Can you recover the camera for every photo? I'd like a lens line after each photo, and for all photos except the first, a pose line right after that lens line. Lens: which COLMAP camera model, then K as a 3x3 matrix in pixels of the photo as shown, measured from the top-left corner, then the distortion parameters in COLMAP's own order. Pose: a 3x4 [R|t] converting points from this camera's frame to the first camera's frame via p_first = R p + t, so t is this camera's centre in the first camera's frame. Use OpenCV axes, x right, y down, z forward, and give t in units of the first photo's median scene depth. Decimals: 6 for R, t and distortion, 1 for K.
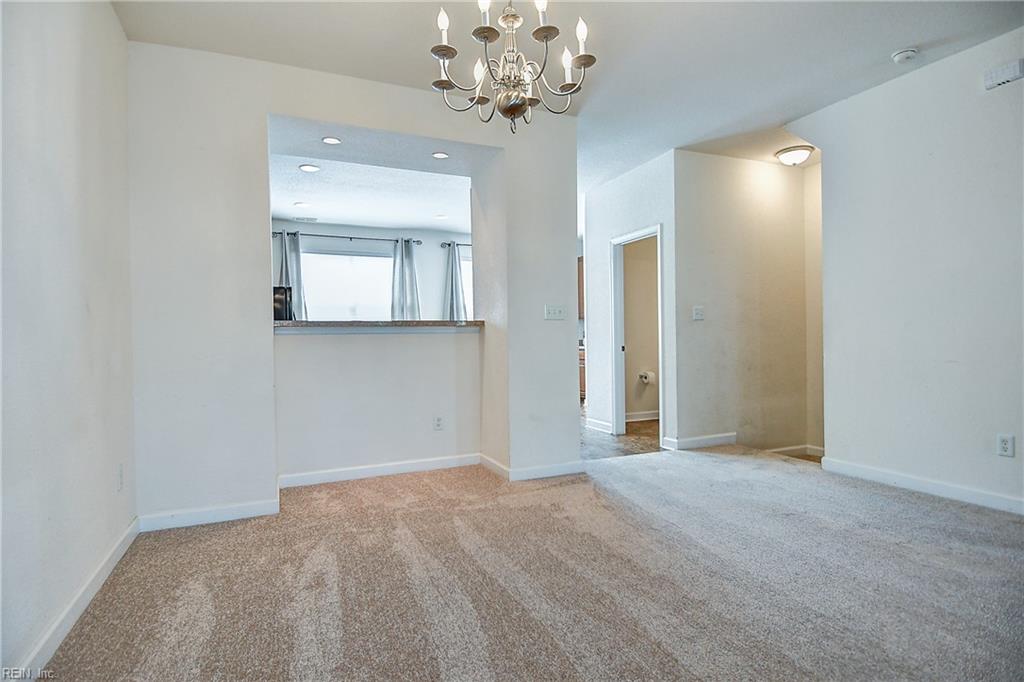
lens RADIAL K [[515.5, 0, 512.0], [0, 515.5, 341.0], [0, 0, 1]] dist [0.035353, -0.000094]
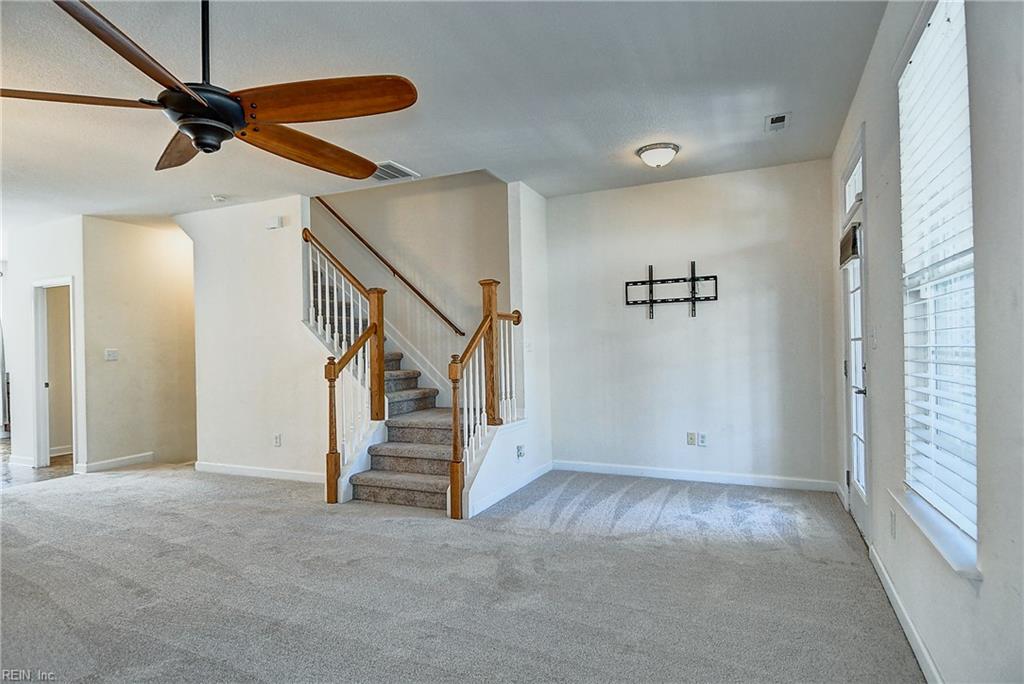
lens RADIAL K [[548.8, 0, 511.6], [0, 548.8, 349.1], [0, 0, 1]] dist [-0.016261, -0.000420]
pose [[0.749266, 0.008816, 0.662210, 0.221896], [0.006803, 0.999756, -0.021007, -0.033748], [-0.662234, 0.020245, 0.749024, -0.533102]]
